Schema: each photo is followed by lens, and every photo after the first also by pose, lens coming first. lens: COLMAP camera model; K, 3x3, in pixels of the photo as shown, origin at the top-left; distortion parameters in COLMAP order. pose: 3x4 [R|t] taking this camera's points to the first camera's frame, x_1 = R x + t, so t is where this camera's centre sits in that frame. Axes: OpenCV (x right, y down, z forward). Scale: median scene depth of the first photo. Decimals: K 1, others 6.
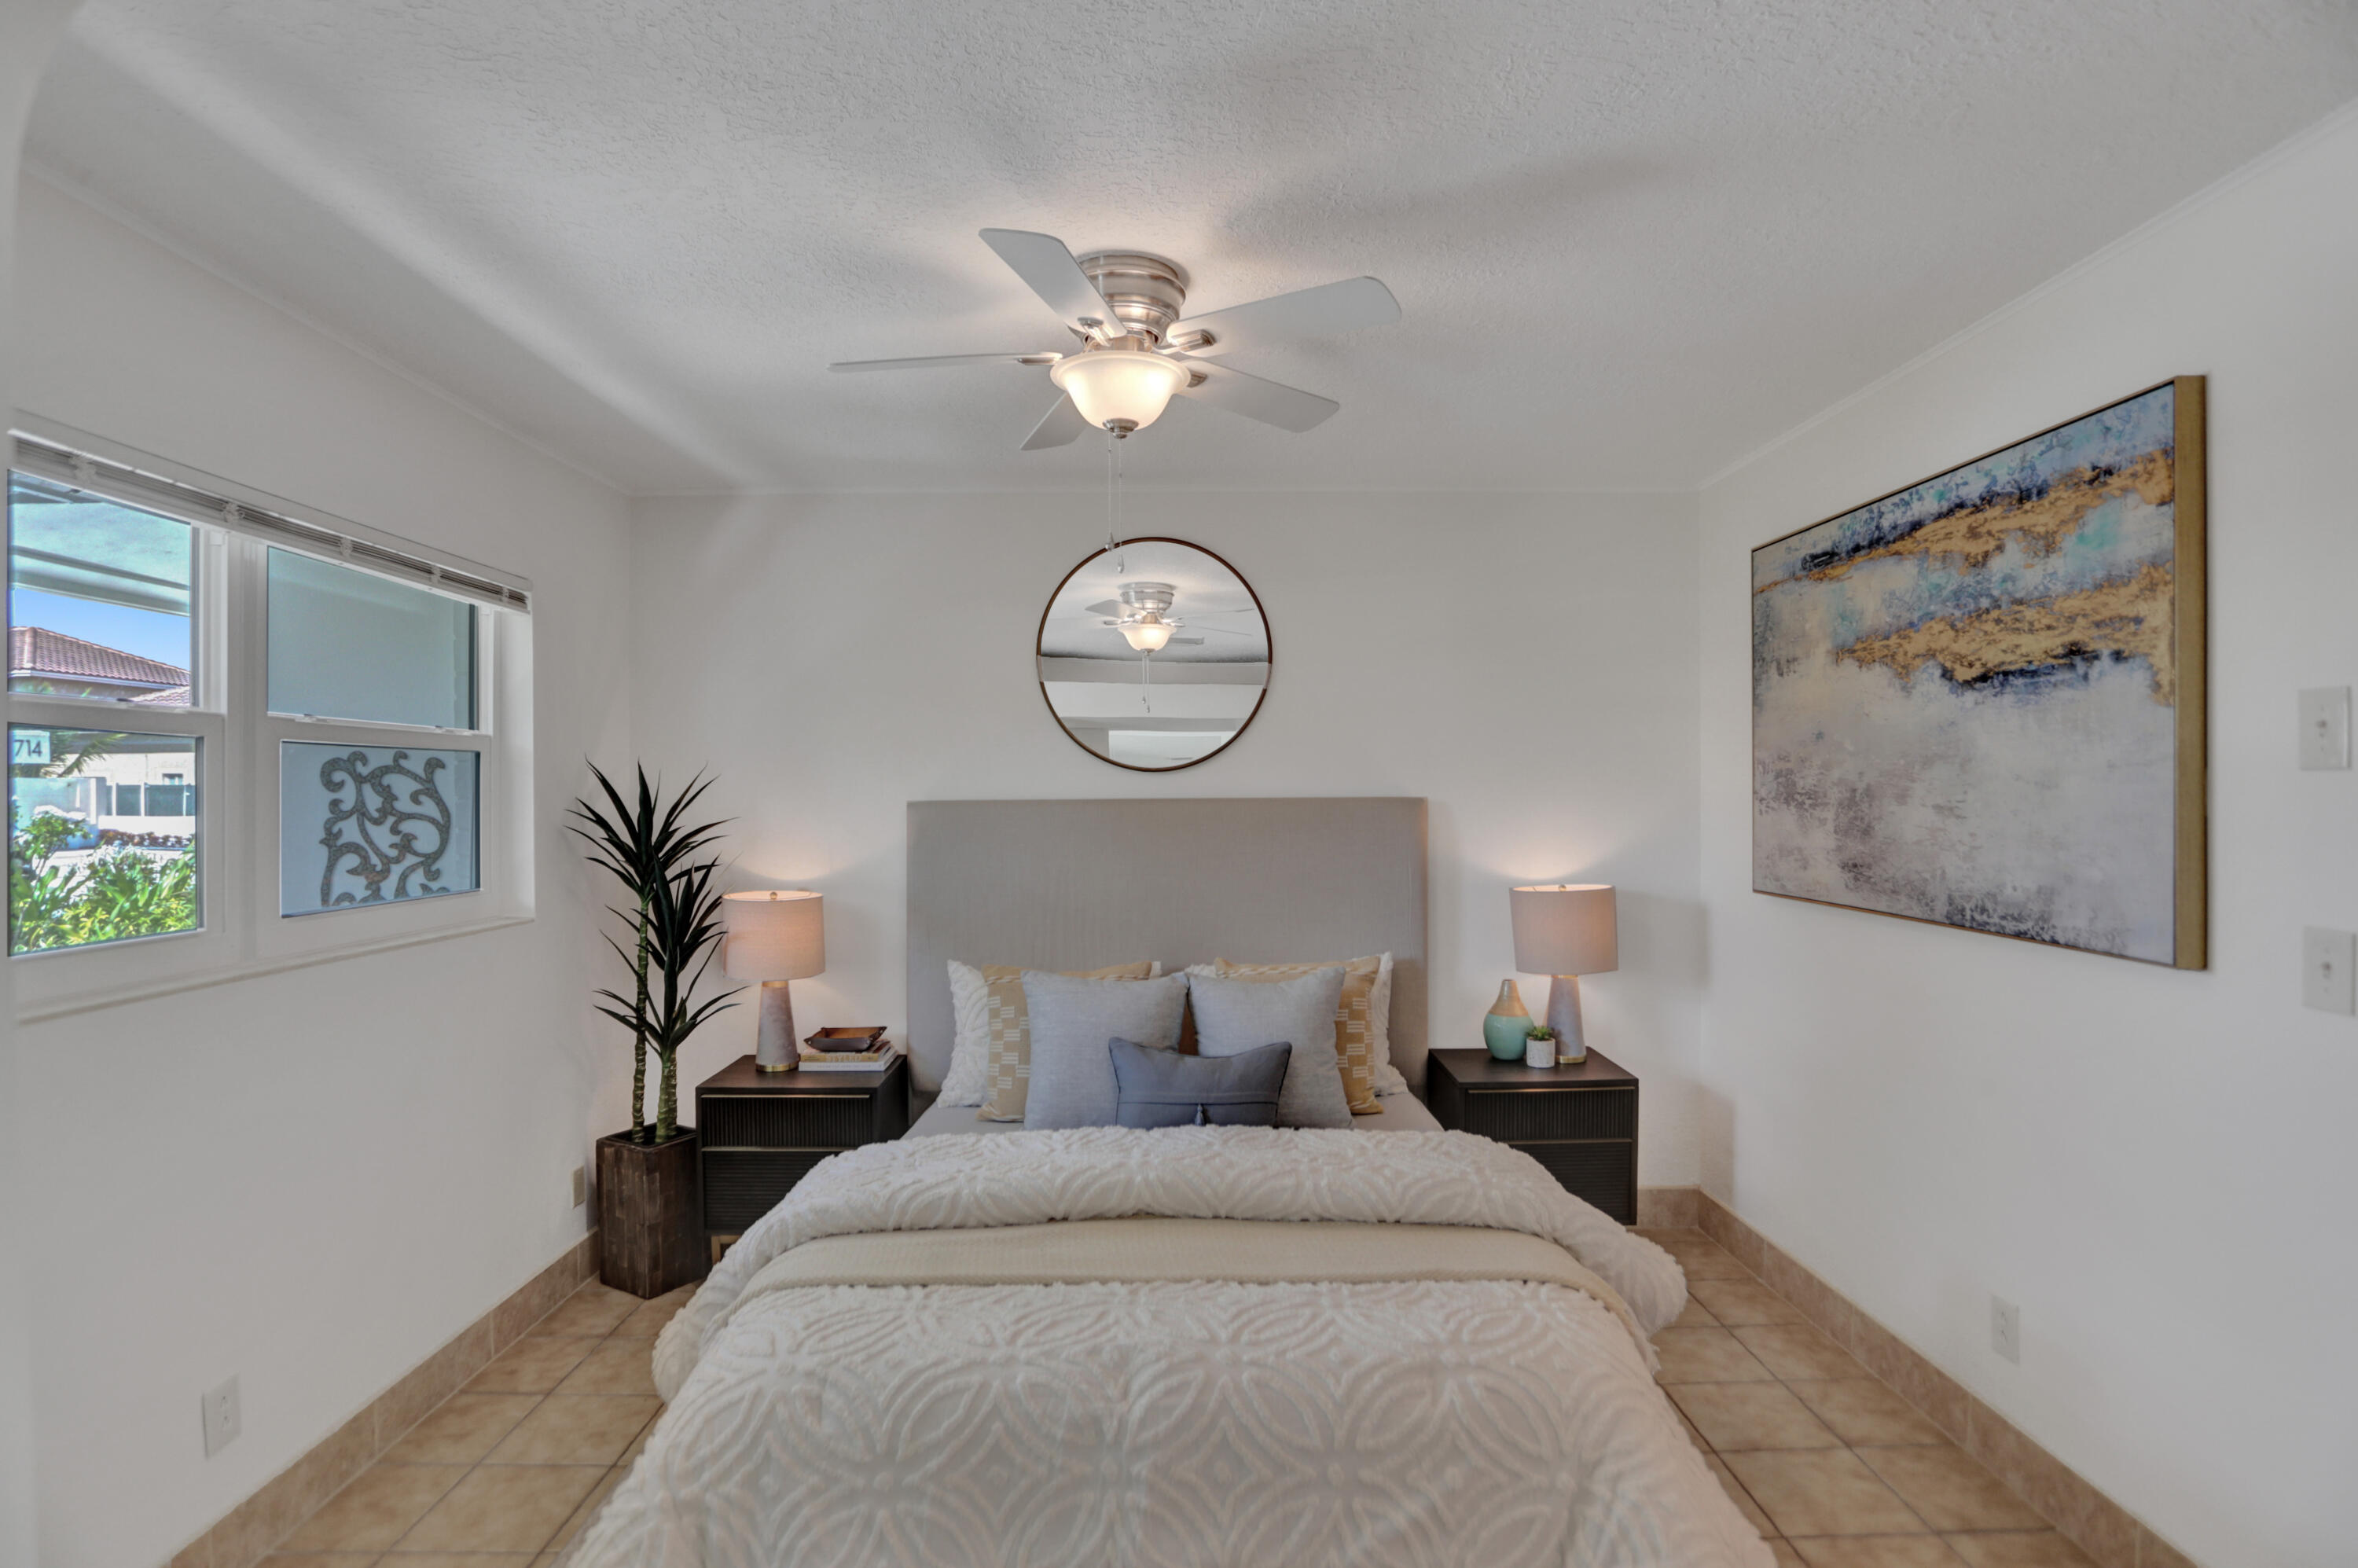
lens RADIAL K [[1190.5, 0, 1174.3], [0, 1190.5, 773.9], [0, 0, 1]] dist [-0.072300, 0.039445]
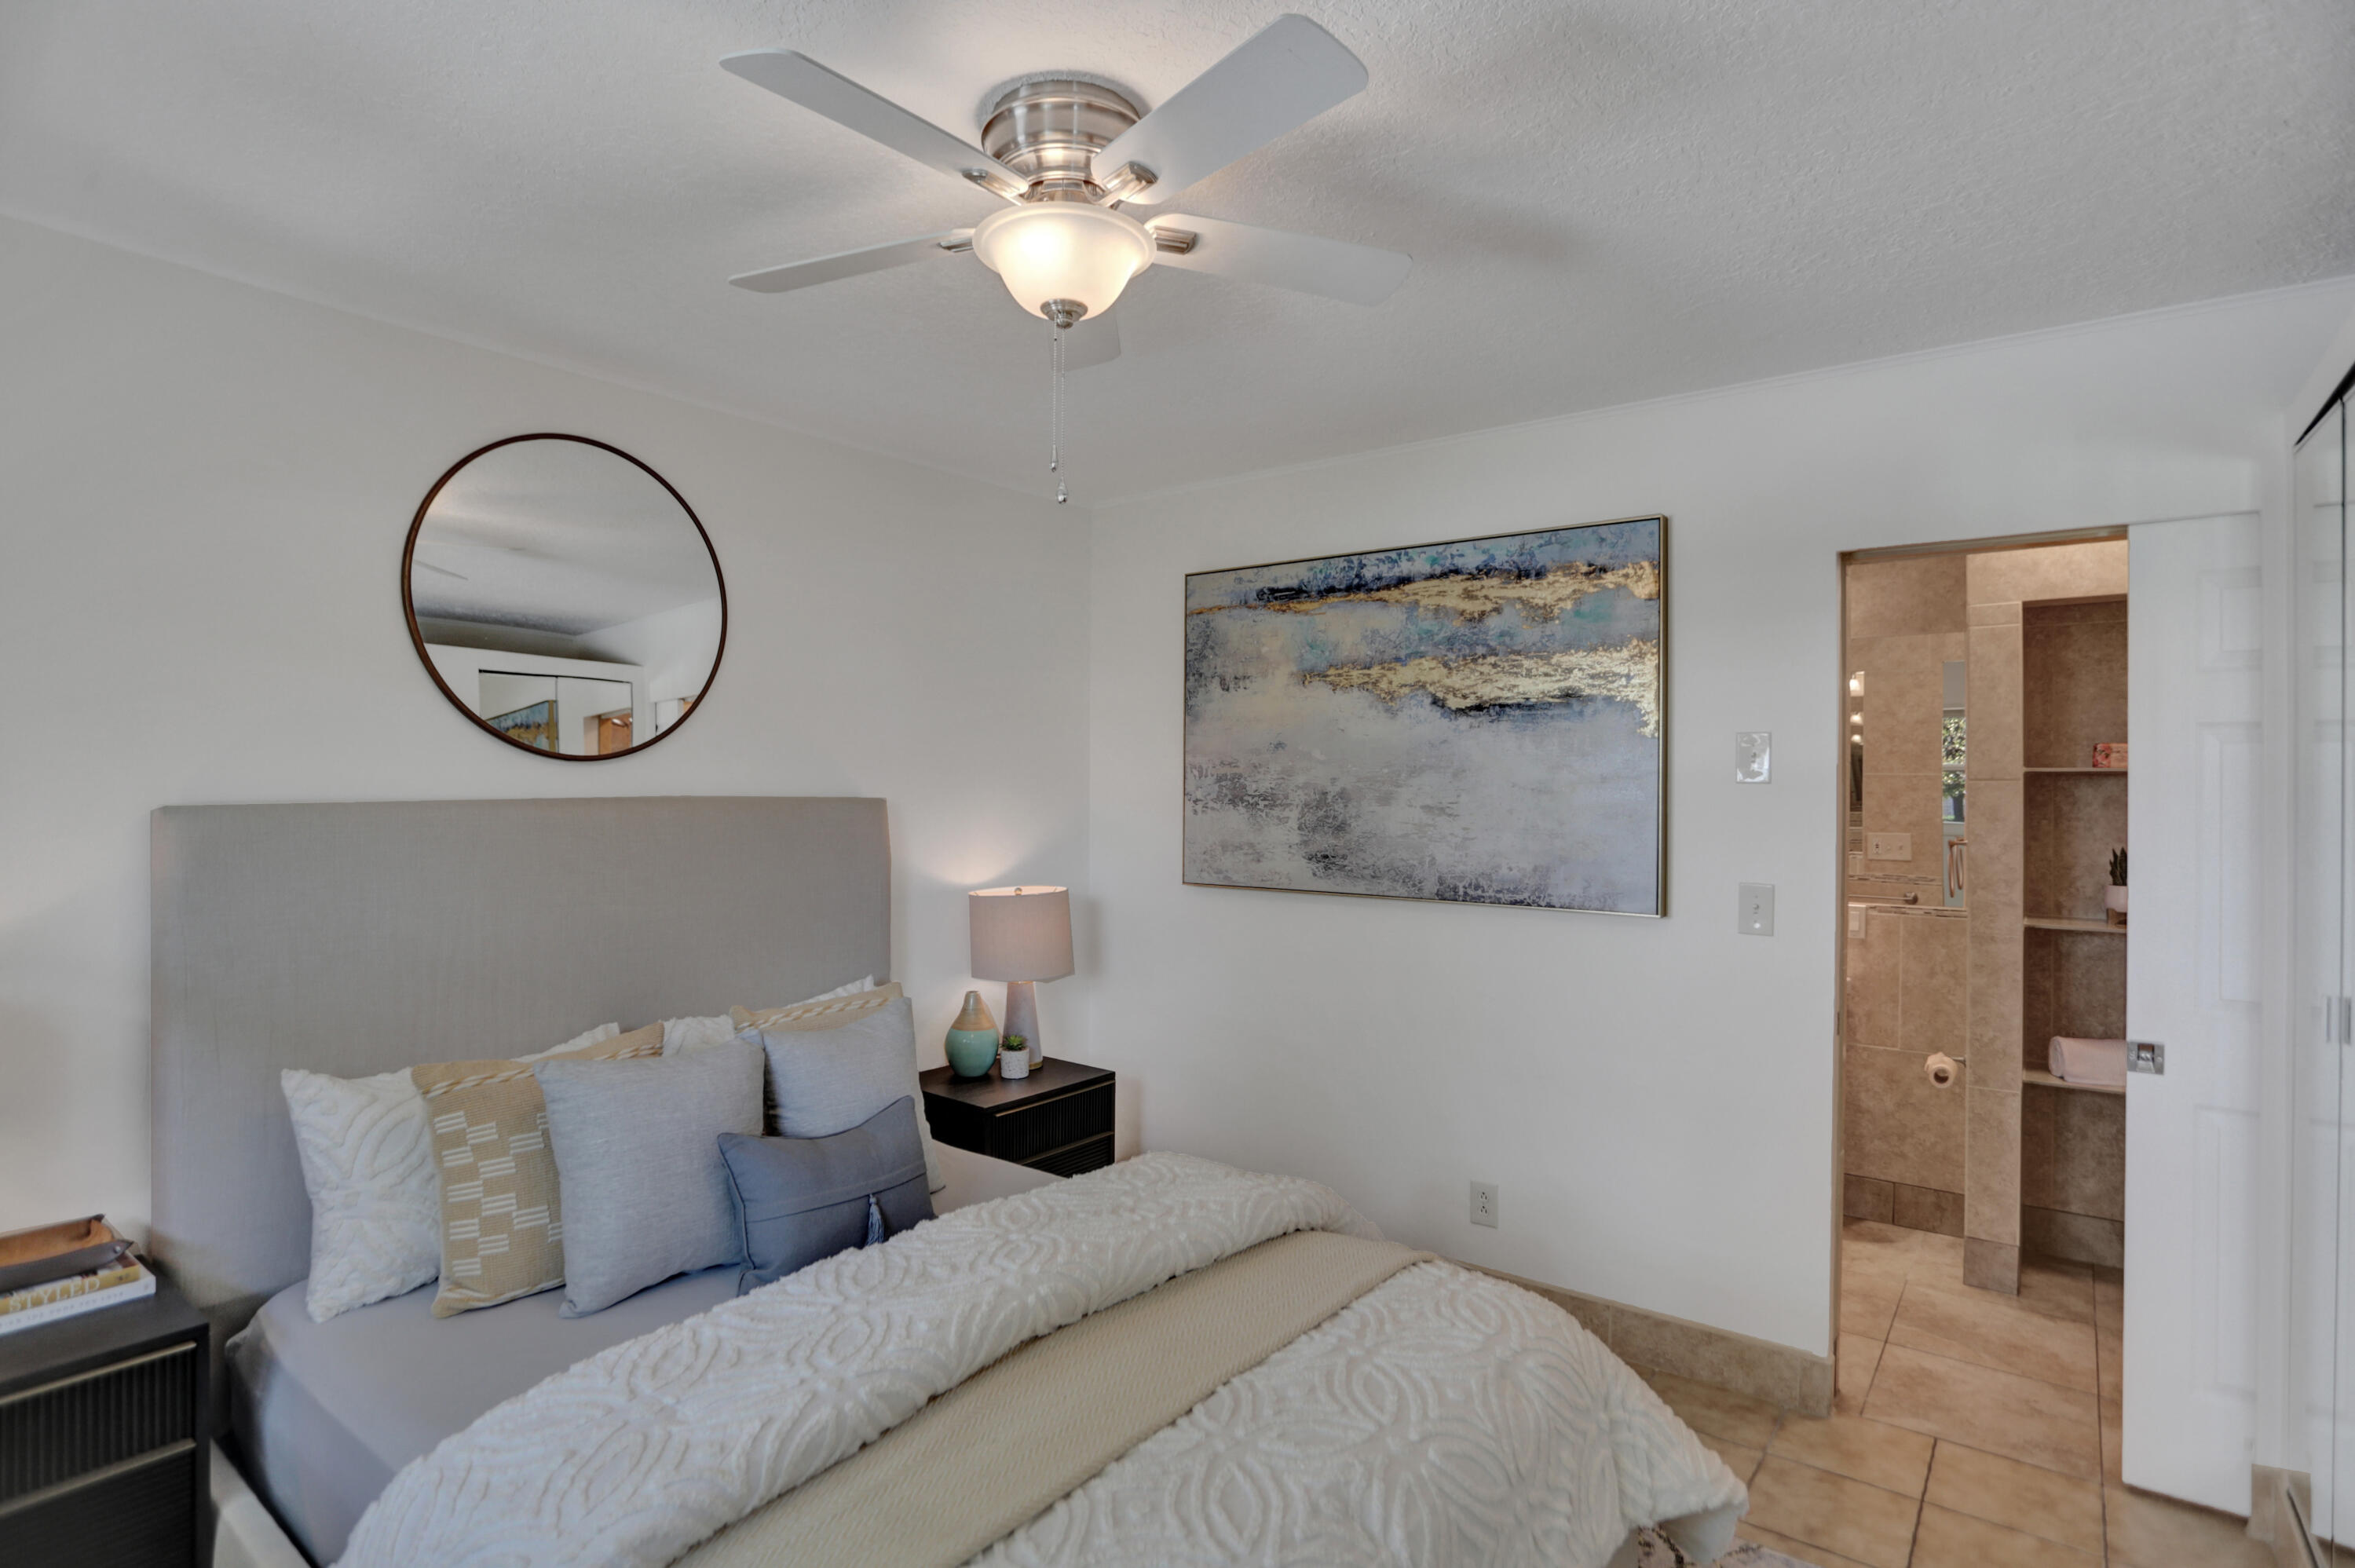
lens RADIAL K [[1188.9, 0, 1172.8], [0, 1188.9, 773.9], [0, 0, 1]] dist [-0.072300, 0.039445]
pose [[0.617012, 0.019128, 0.786722, -0.512177], [-0.020121, 0.999761, -0.008527, 0.008741], [-0.786697, -0.010568, 0.617249, 0.417725]]
